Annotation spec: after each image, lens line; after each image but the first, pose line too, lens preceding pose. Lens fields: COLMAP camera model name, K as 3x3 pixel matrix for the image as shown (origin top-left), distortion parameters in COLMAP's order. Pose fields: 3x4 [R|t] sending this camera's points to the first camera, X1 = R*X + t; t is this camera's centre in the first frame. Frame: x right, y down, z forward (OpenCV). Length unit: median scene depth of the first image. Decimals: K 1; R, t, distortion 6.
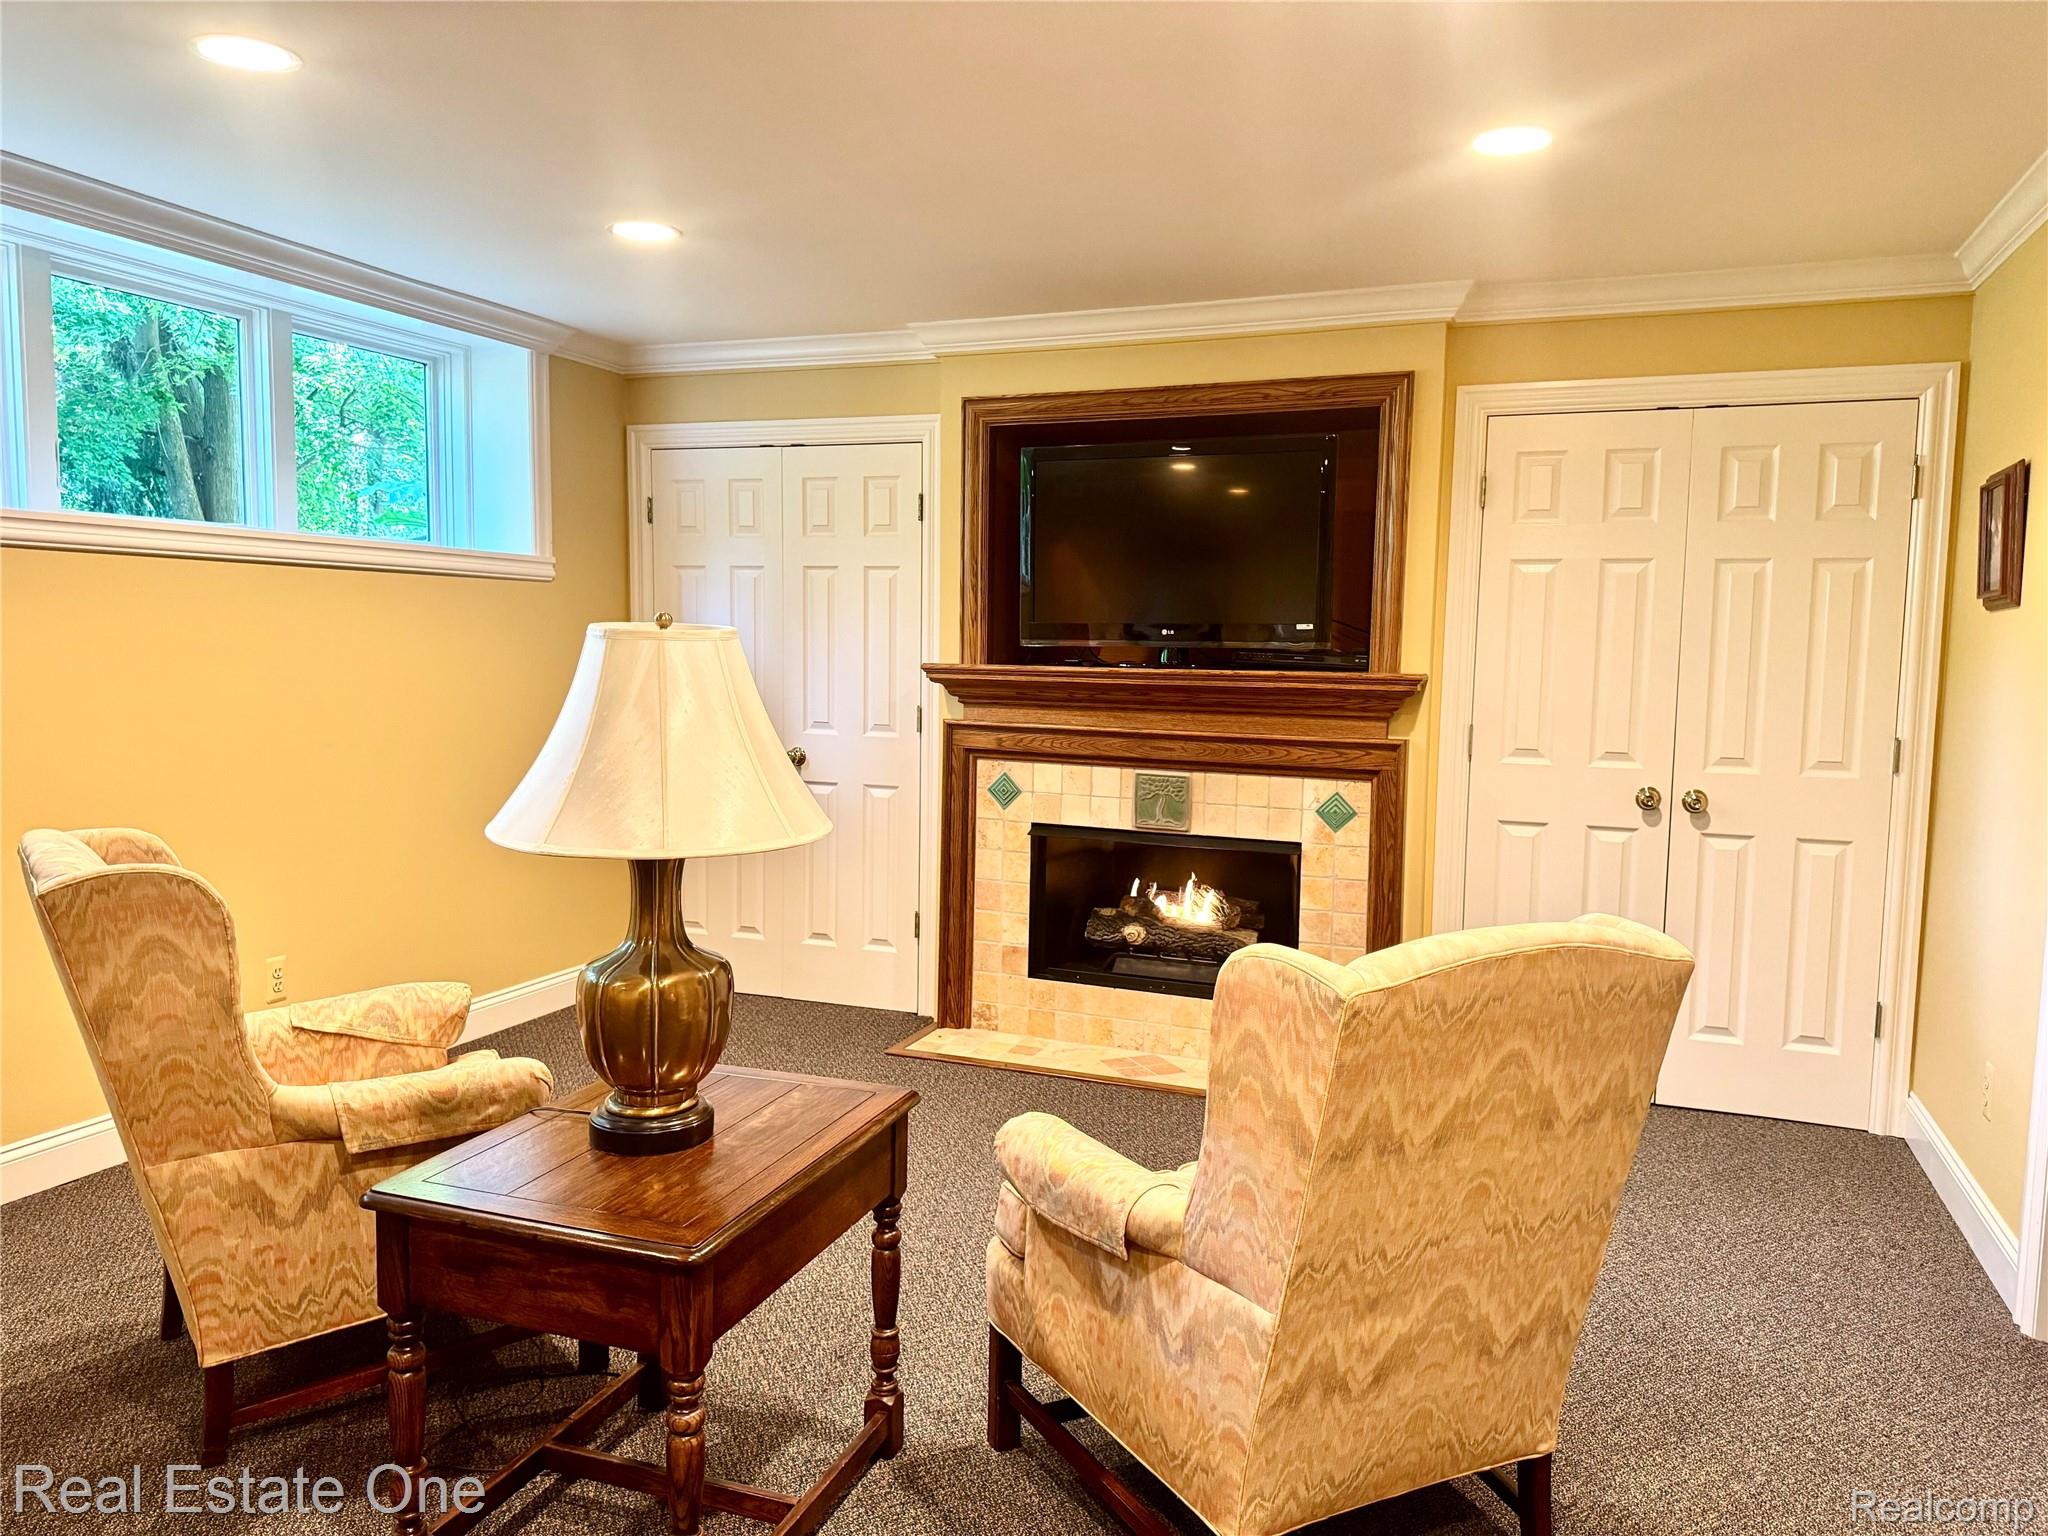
lens RADIAL K [[1448.3, 0, 1024.0], [0, 1448.3, 768.0], [0, 0, 1]] dist [0.096883, -0.000114]
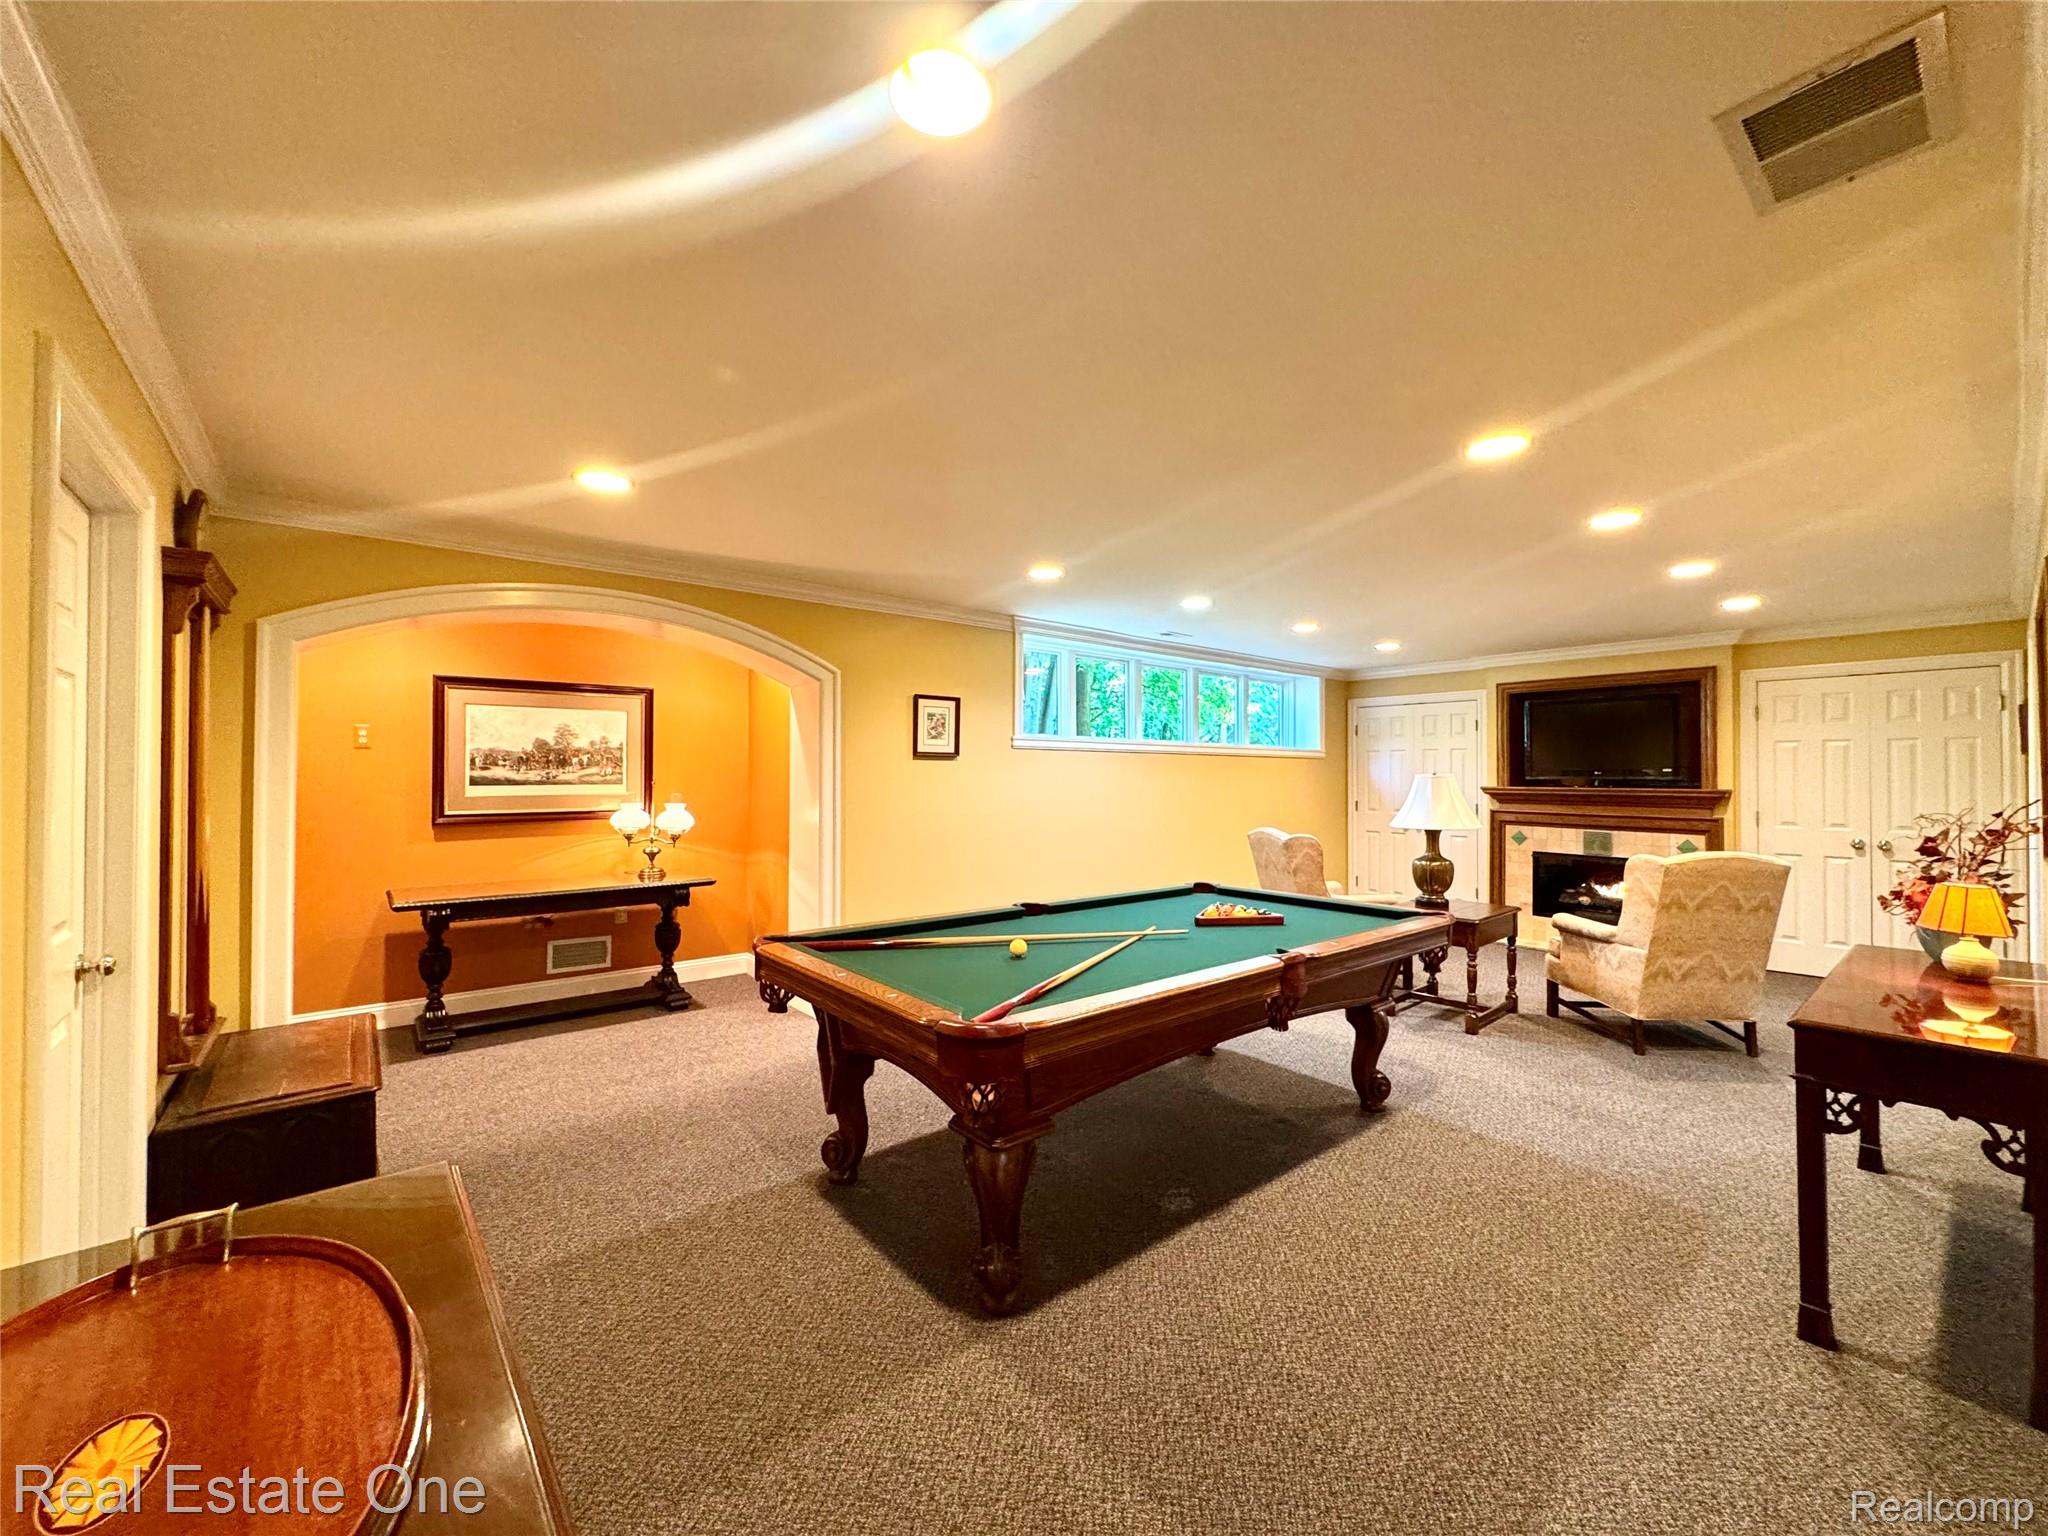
lens RADIAL K [[815.2, 0, 1024.0], [0, 815.2, 768.0], [0, 0, 1]] dist [-0.000795, -0.000313]
pose [[0.876328, -0.017634, -0.481392, -0.090977], [-0.031551, 0.995083, -0.093888, 0.059692], [0.480680, 0.097465, 0.871462, -0.689122]]
